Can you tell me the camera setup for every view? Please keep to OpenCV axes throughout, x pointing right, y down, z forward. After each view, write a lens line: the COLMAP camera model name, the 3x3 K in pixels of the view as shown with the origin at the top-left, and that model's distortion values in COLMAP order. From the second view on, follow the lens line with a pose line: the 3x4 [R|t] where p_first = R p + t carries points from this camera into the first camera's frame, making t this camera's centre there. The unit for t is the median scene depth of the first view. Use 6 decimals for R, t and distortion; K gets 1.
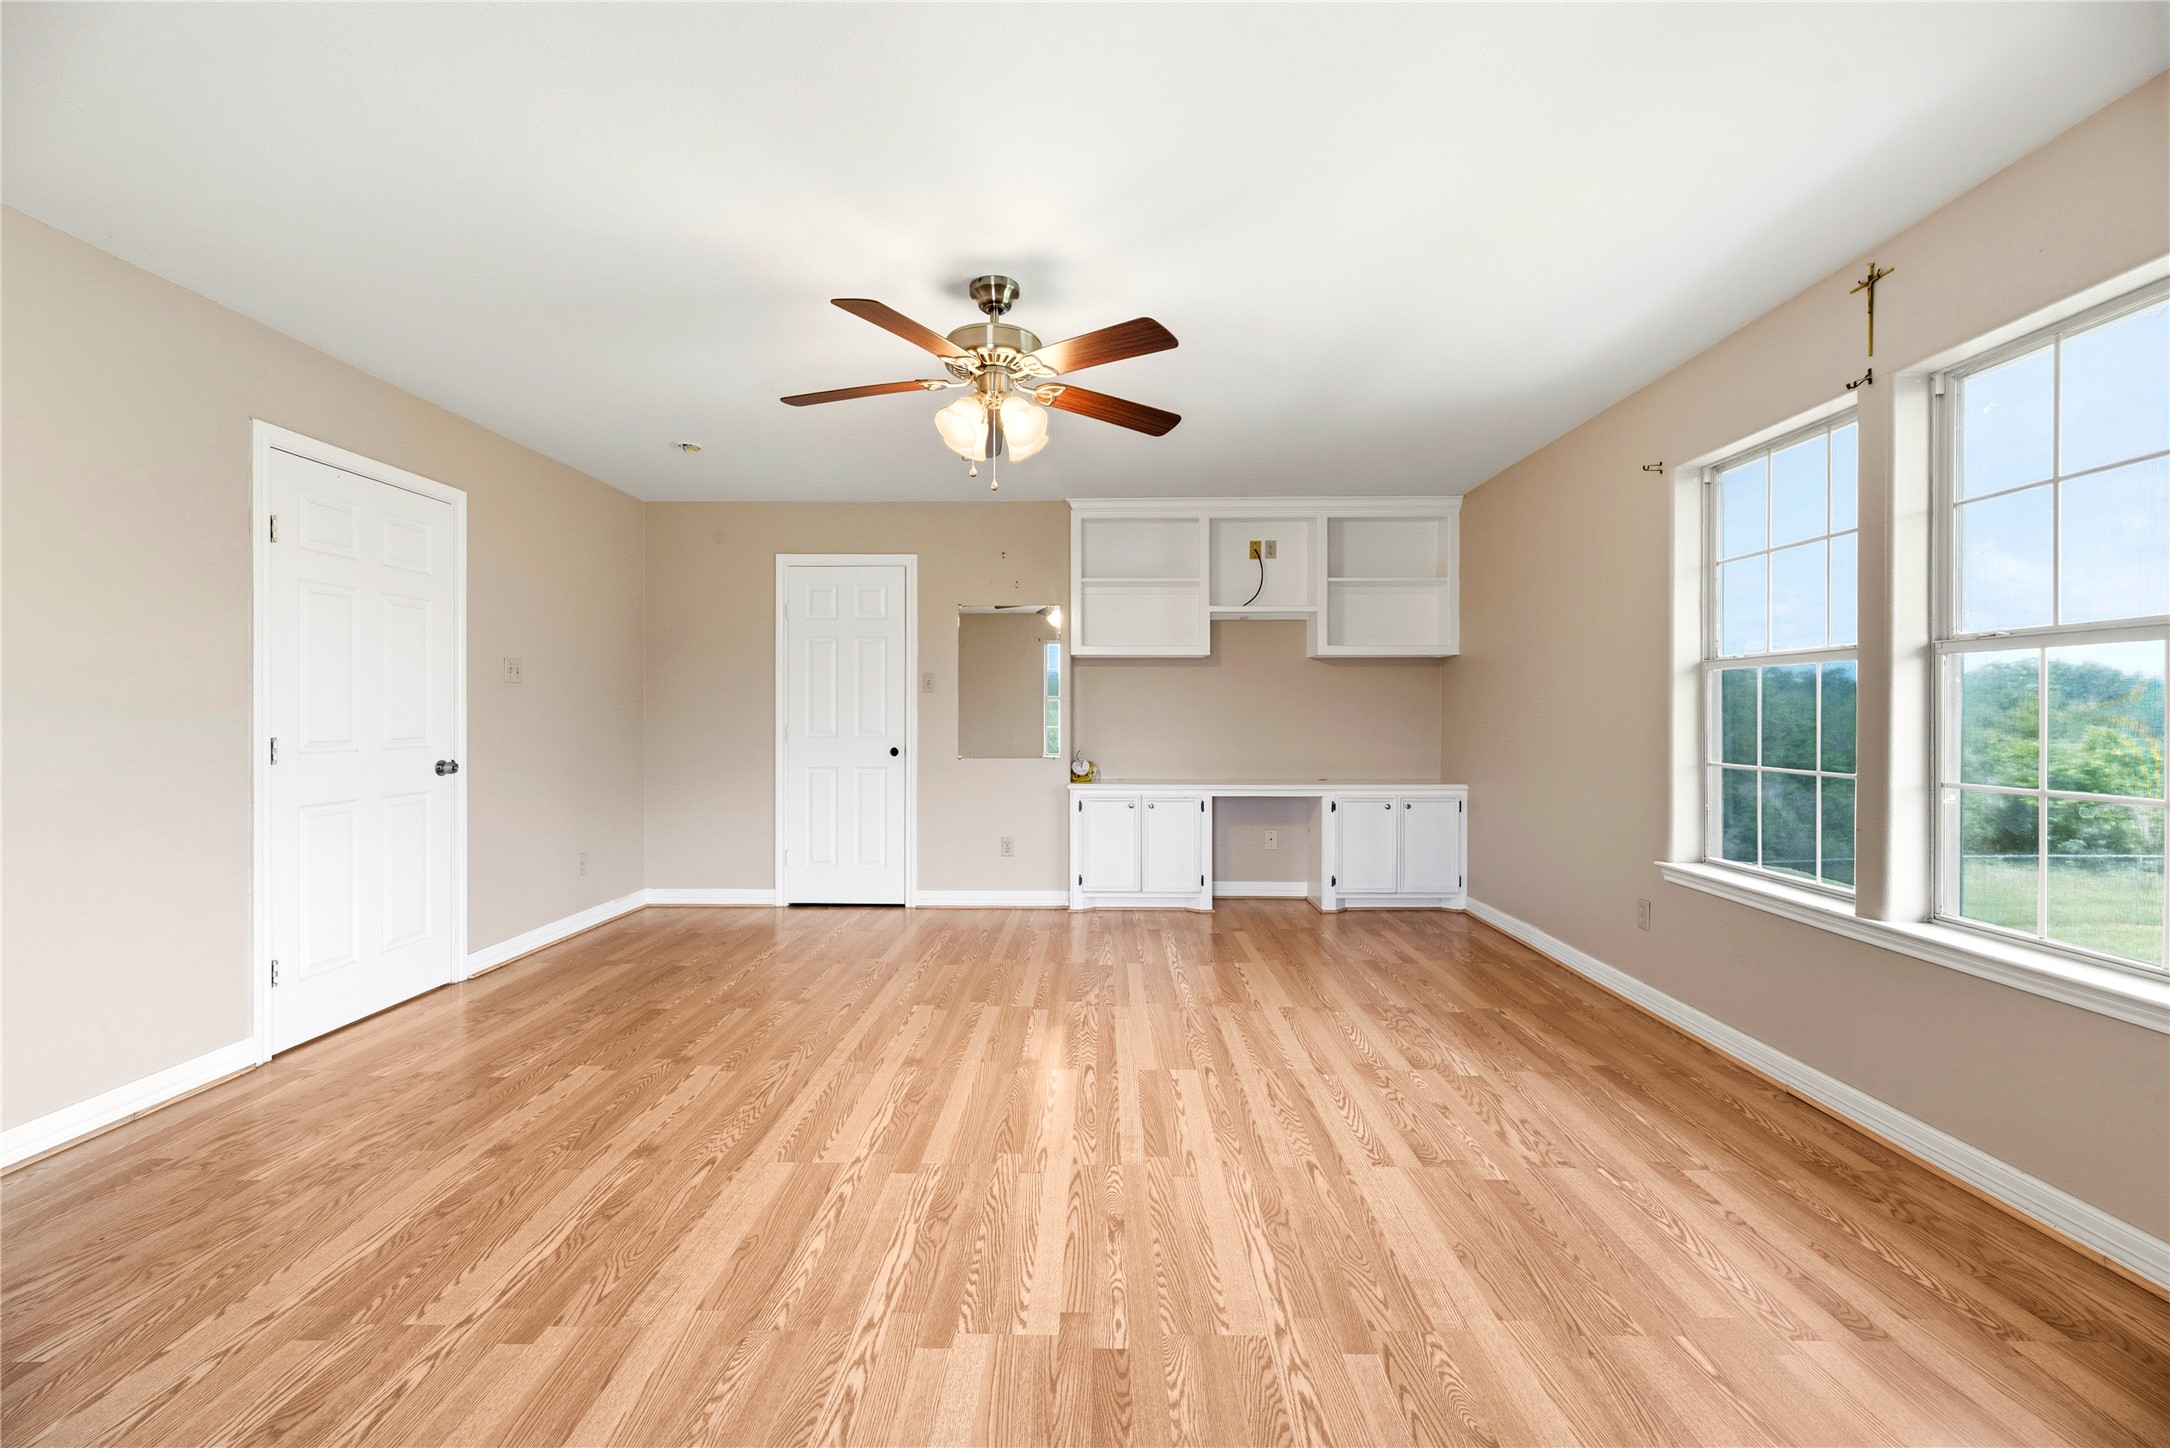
lens RADIAL K [[875.9, 0, 1083.8], [0, 875.9, 702.2], [0, 0, 1]] dist [0.000537, 0.000088]
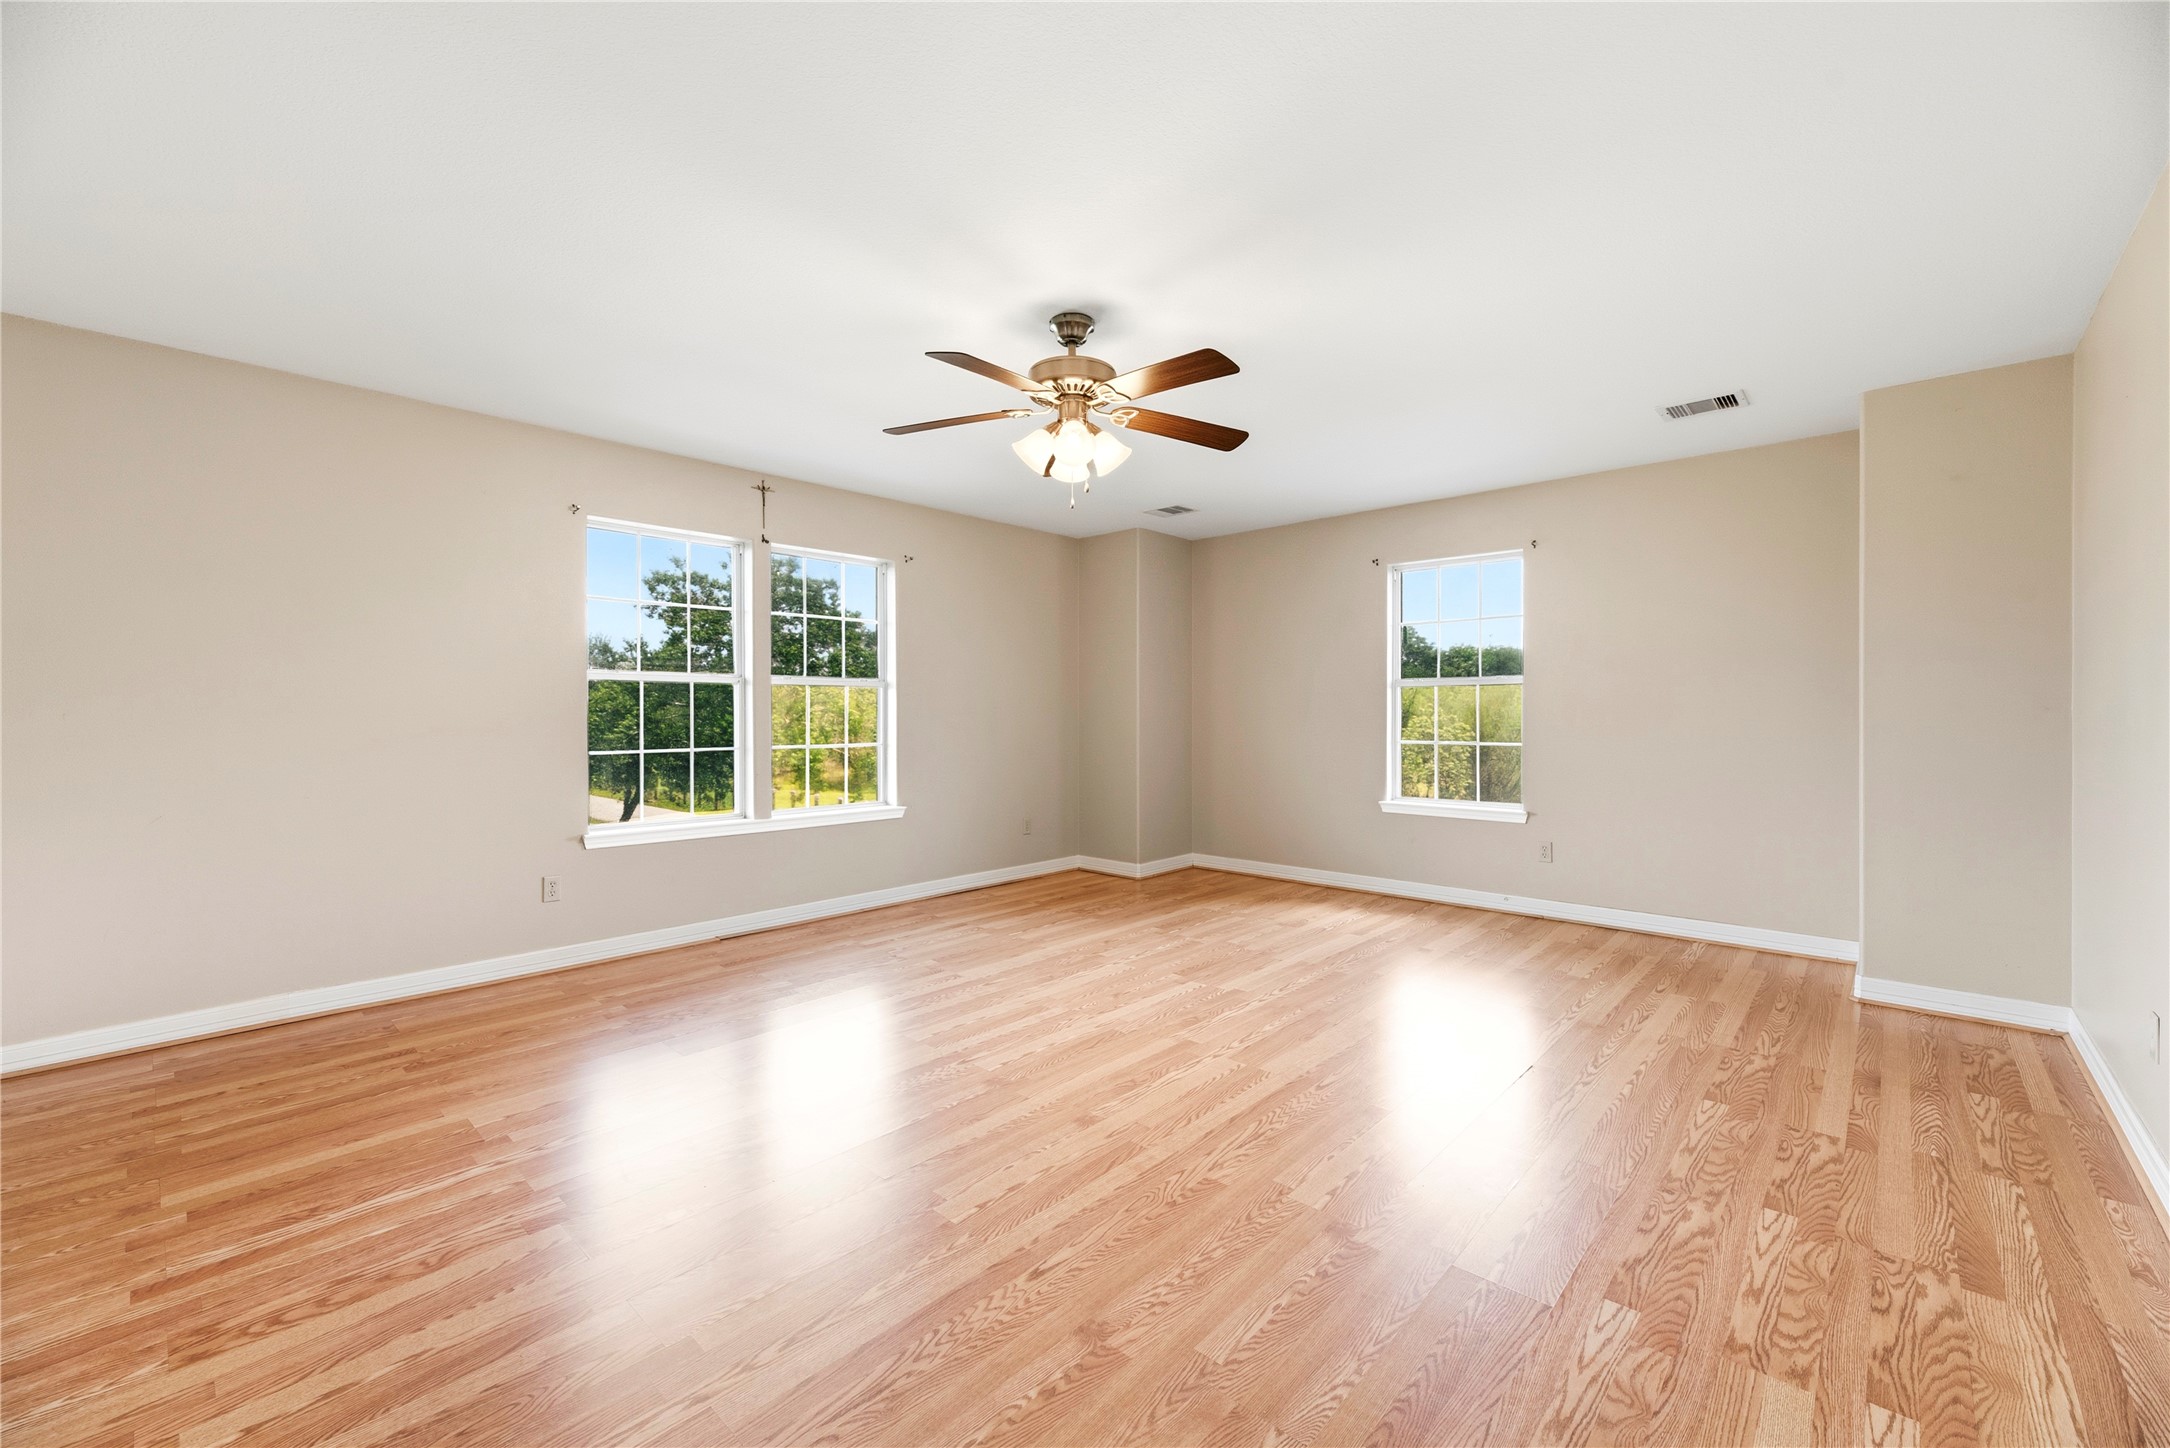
lens RADIAL K [[873.6, 0, 1085.9], [0, 873.6, 726.7], [0, 0, 1]] dist [0.000707, -0.000058]
pose [[-0.747314, -0.009243, 0.664406, -0.904924], [-0.005550, 0.999955, 0.007668, 0.022438], [-0.664447, 0.002043, -0.747332, 1.952288]]
